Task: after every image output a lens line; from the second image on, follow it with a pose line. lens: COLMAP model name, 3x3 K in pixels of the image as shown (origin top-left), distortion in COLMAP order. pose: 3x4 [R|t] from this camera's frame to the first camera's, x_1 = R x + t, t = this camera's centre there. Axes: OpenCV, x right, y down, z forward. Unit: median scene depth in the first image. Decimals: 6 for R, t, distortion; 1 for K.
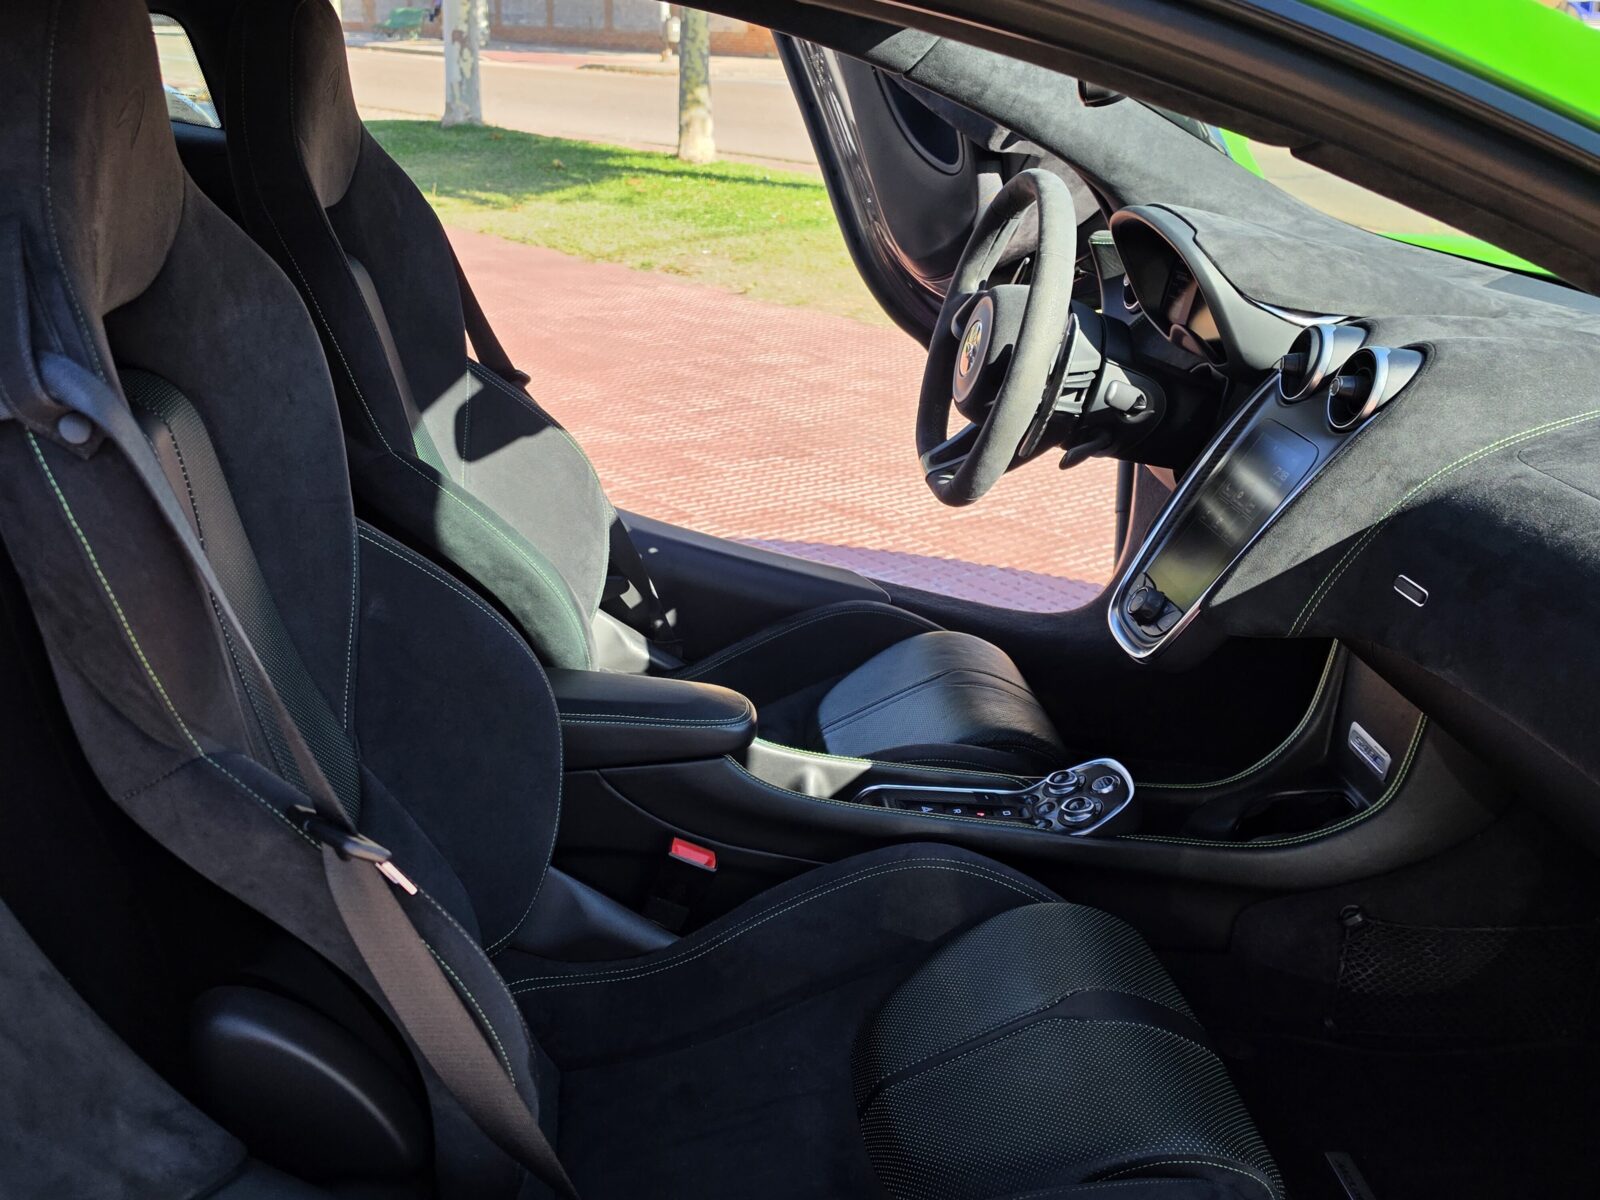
lens RADIAL K [[1567.8, 0, 800.0], [0, 1567.8, 600.0], [0, 0, 1]] dist [0.104417, -0.197515]
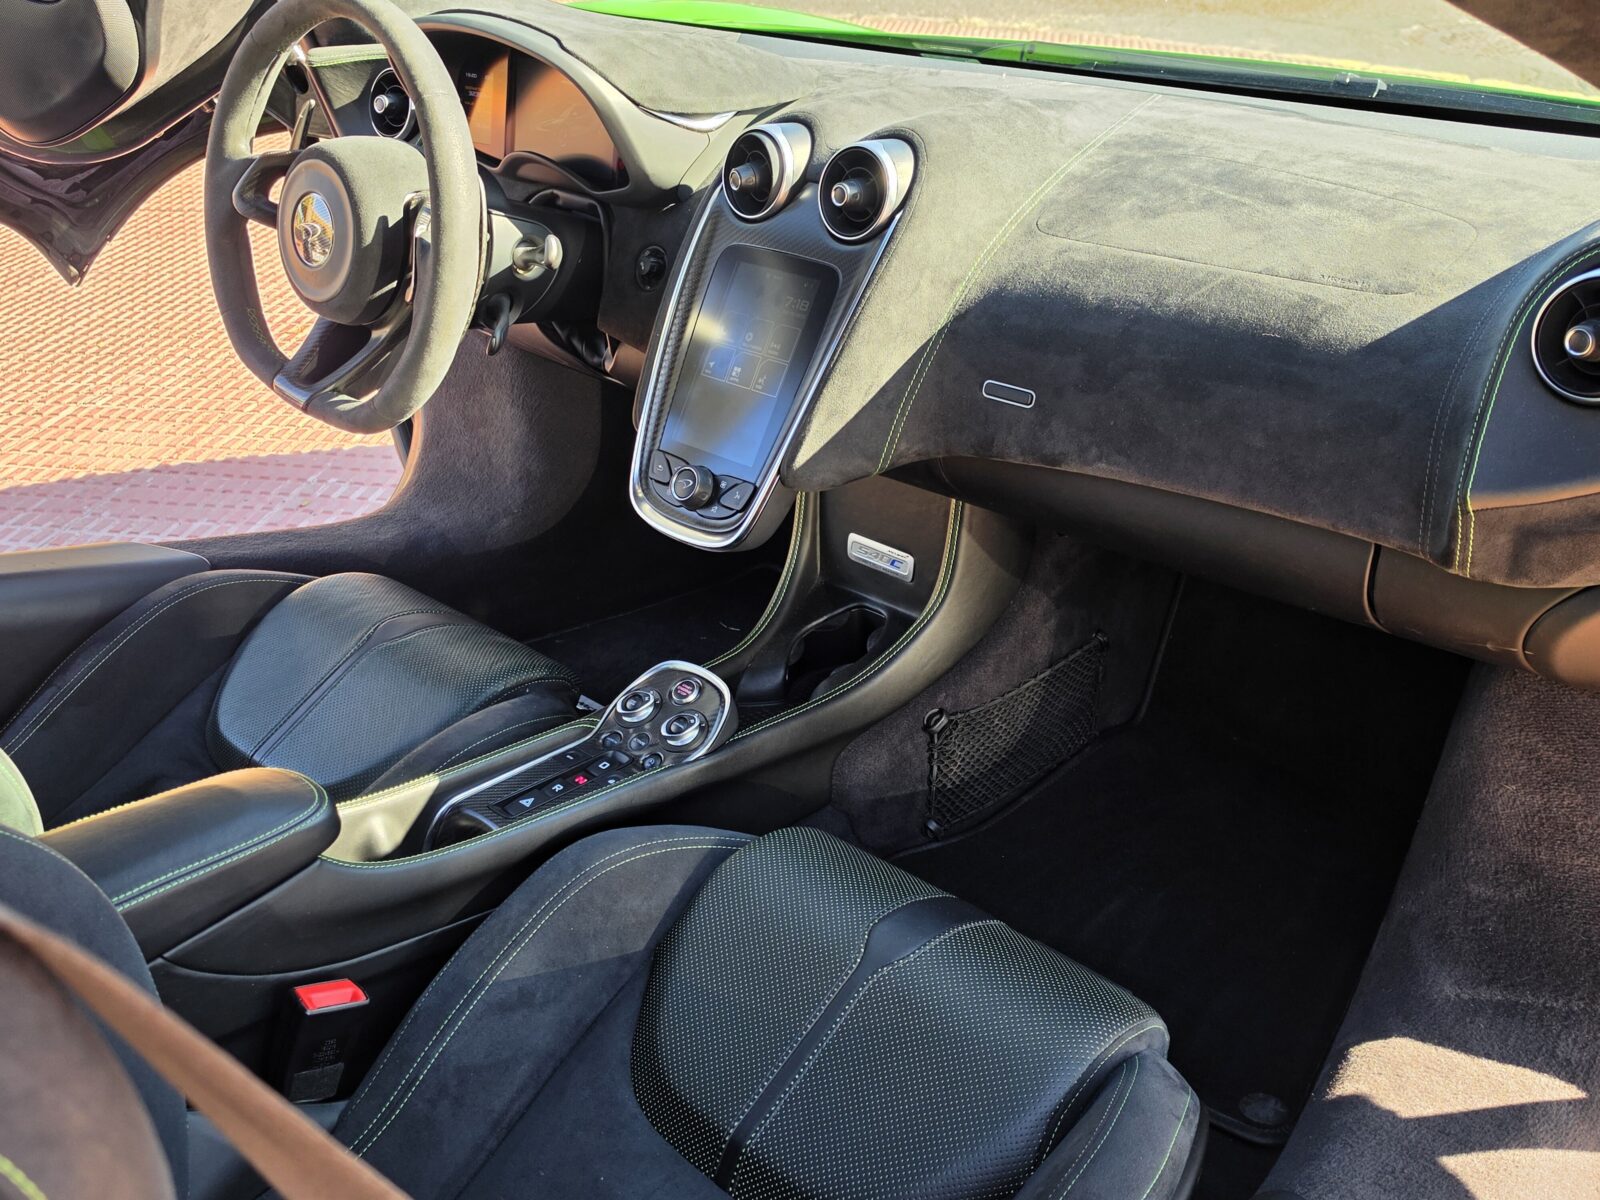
lens RADIAL K [[1567.8, 0, 800.0], [0, 1567.8, 600.0], [0, 0, 1]] dist [0.104417, -0.197515]
pose [[0.758168, -0.346011, 0.552682, -0.235827], [0.268186, 0.938056, 0.219380, -0.111409], [-0.594355, -0.018106, 0.803999, 0.261470]]
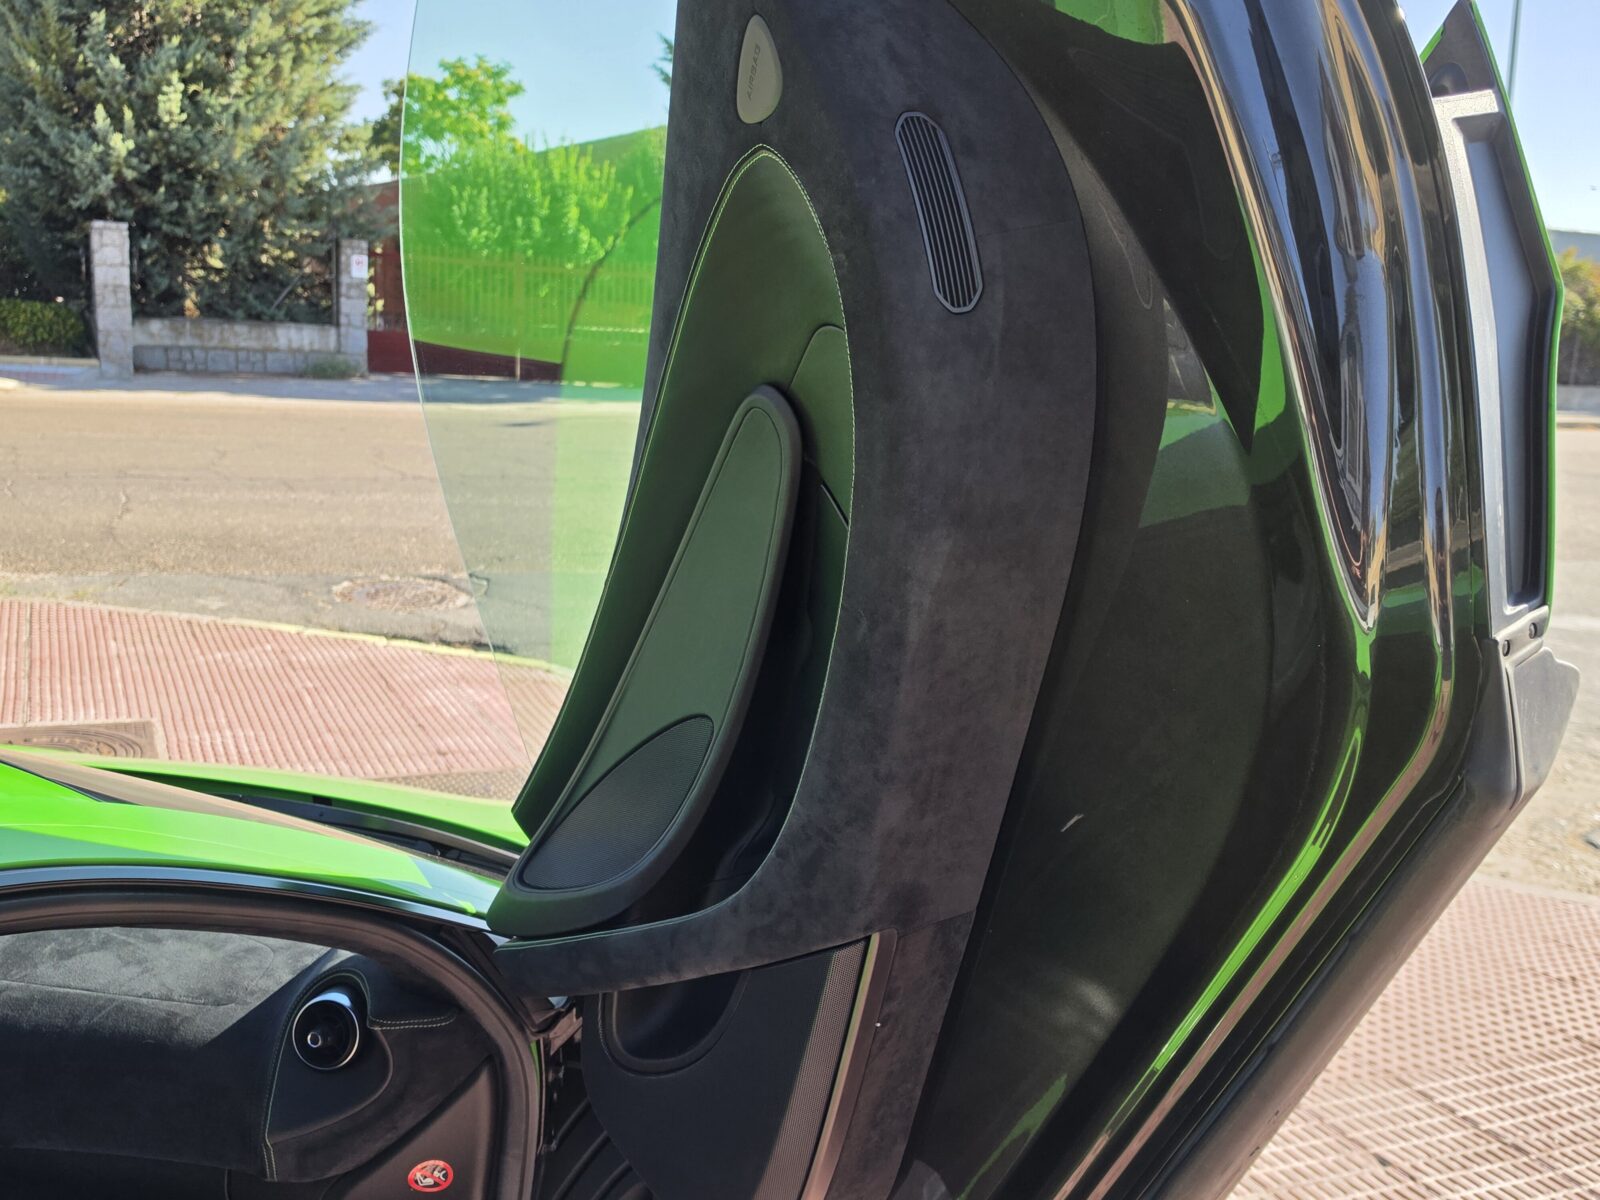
lens RADIAL K [[1567.8, 0, 800.0], [0, 1567.8, 600.0], [0, 0, 1]] dist [0.104417, -0.197515]
pose [[0.257062, -0.186629, 0.948203, -0.539592], [0.278426, 0.953874, 0.112263, -0.310967], [-0.925418, 0.235145, 0.297167, -0.134798]]
